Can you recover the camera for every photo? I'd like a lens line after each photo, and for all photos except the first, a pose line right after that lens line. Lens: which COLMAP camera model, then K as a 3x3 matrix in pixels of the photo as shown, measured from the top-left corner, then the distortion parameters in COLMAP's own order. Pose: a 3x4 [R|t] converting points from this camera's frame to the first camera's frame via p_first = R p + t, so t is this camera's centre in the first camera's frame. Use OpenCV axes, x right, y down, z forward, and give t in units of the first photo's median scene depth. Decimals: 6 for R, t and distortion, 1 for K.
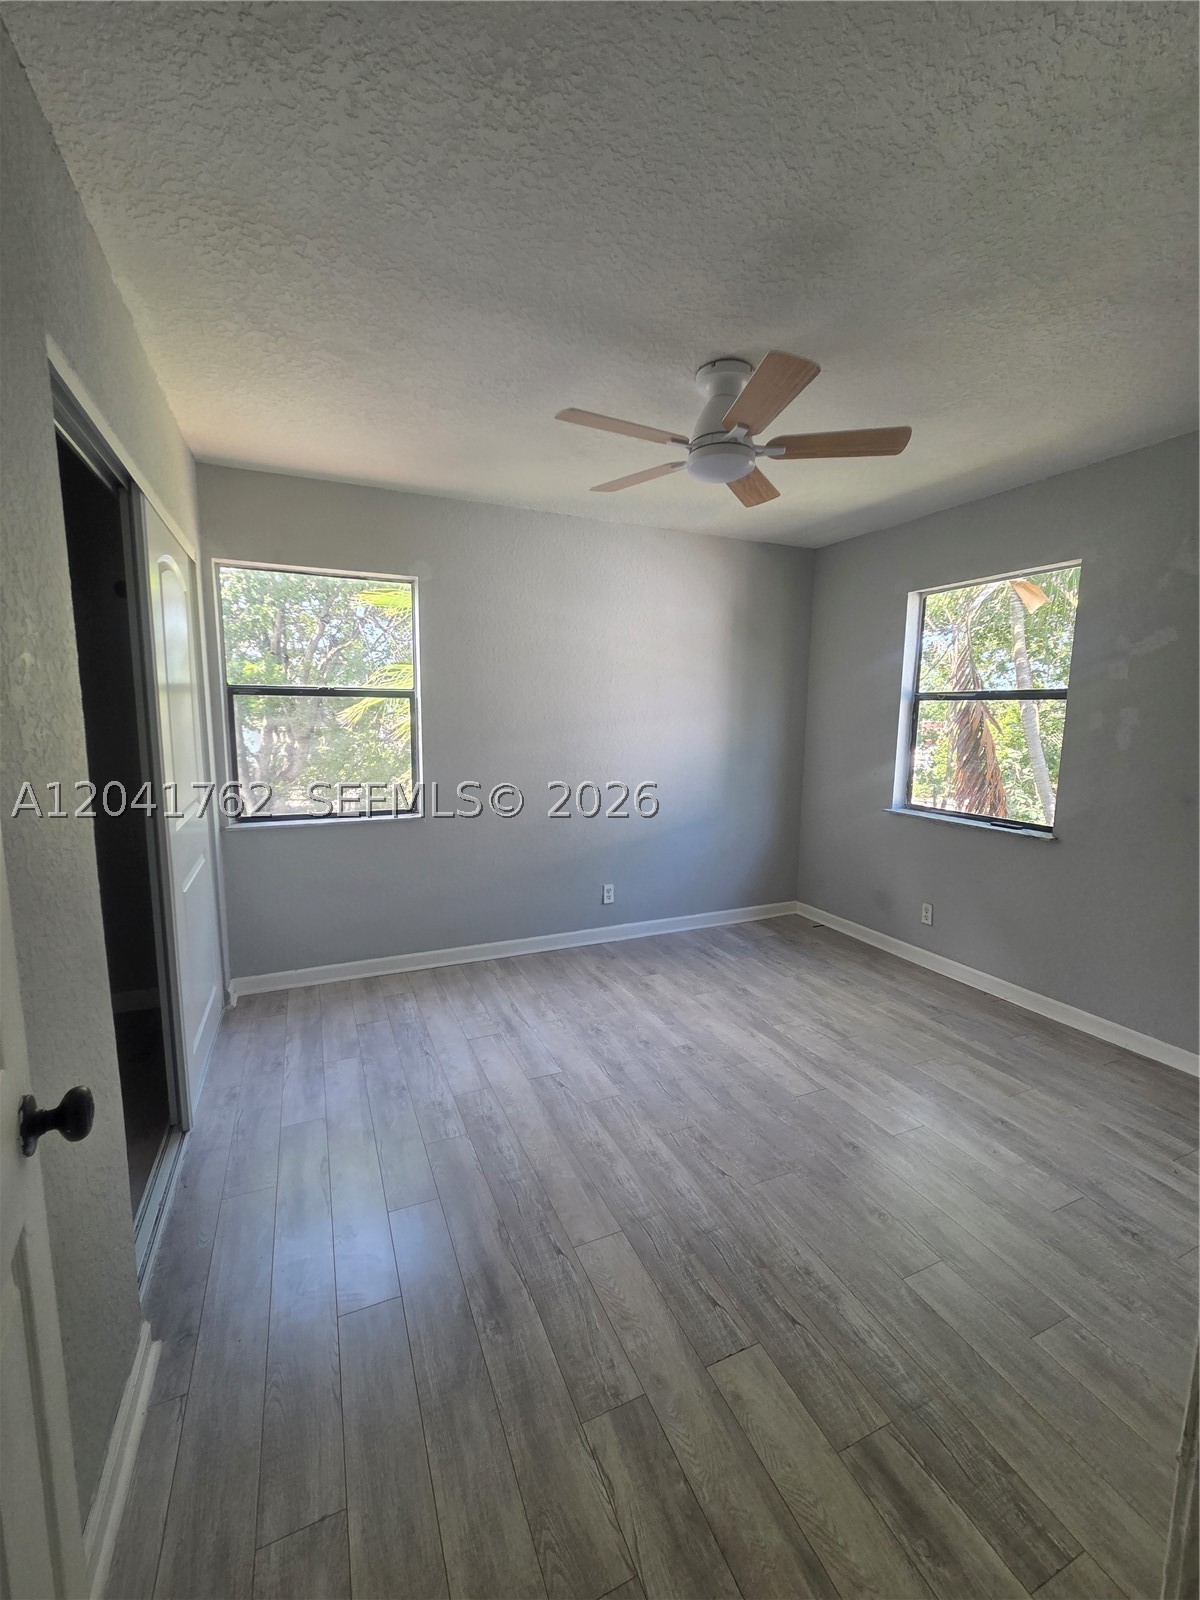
lens RADIAL K [[652.9, 0, 604.0], [0, 652.9, 797.4], [0, 0, 1]] dist [0.000615, 0.000956]
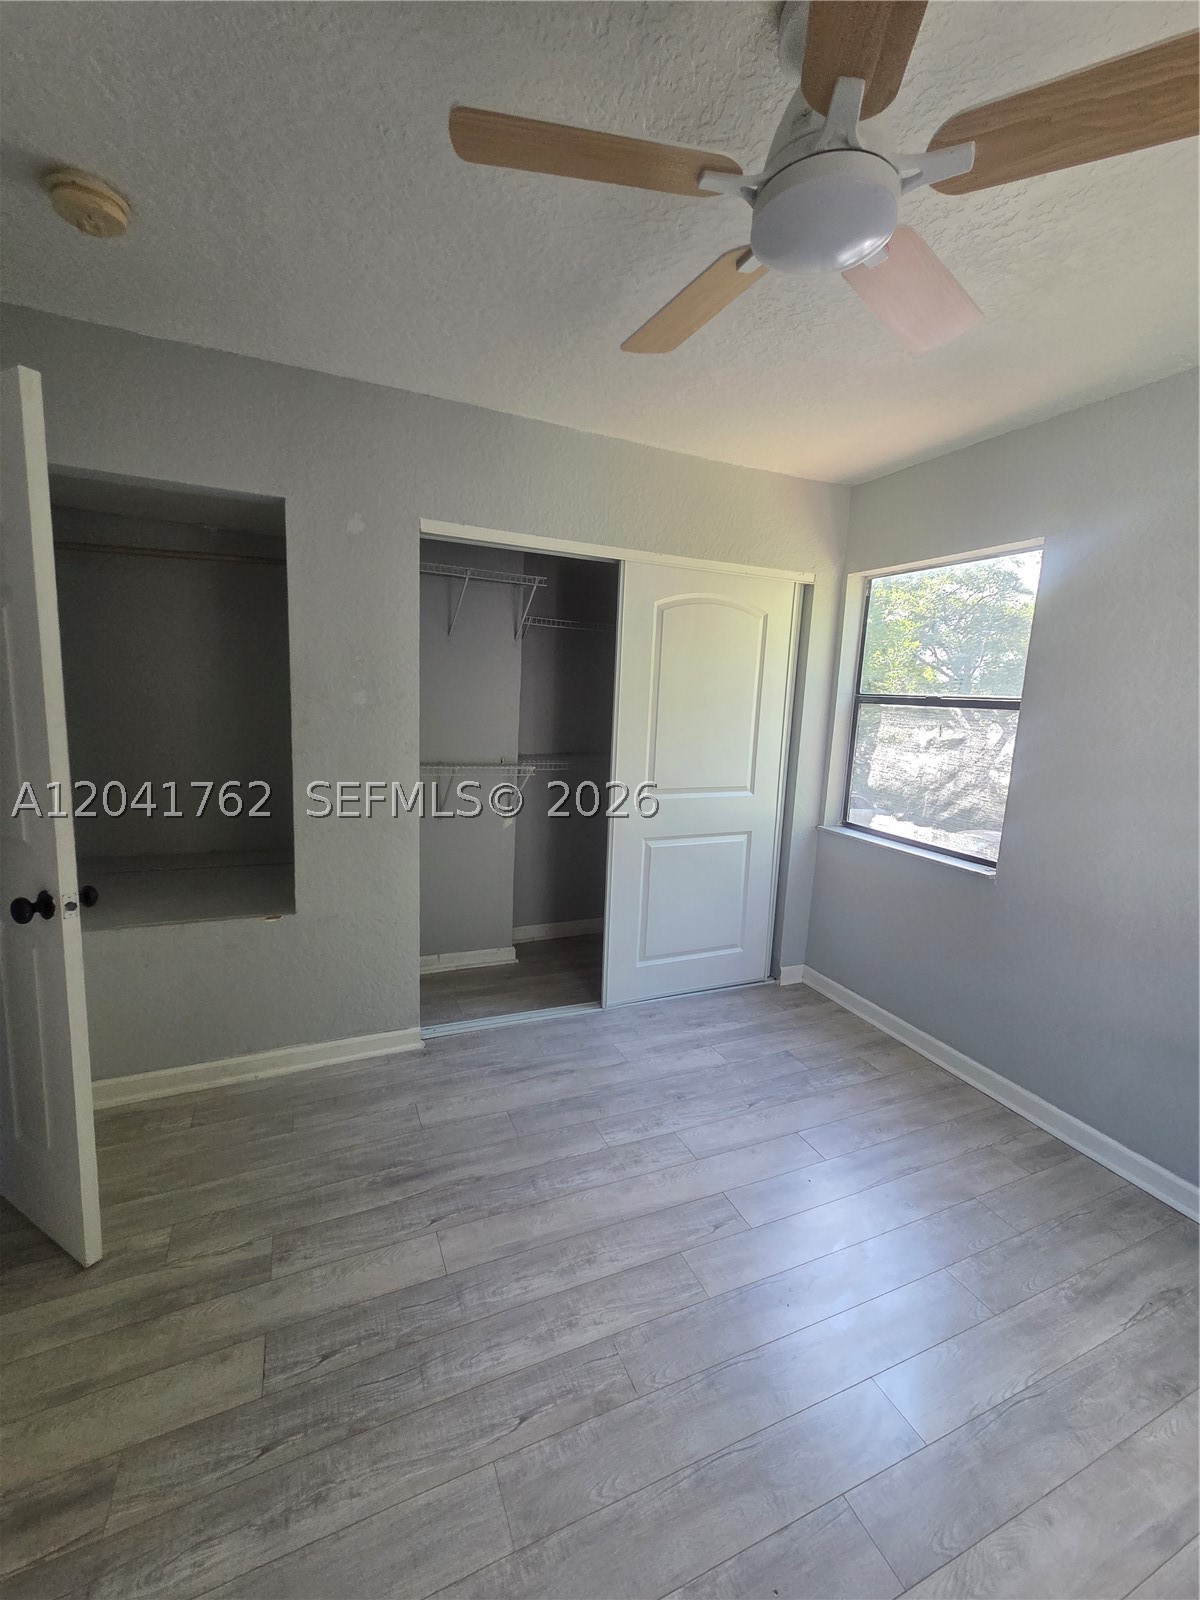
lens RADIAL K [[652.9, 0, 585.9], [0, 652.9, 789.9], [0, 0, 1]] dist [0.000615, 0.000956]
pose [[-0.007906, 0.141057, -0.989970, 0.827976], [-0.174908, 0.974544, 0.140256, -0.165041], [0.984553, 0.174263, 0.016967, 1.039404]]
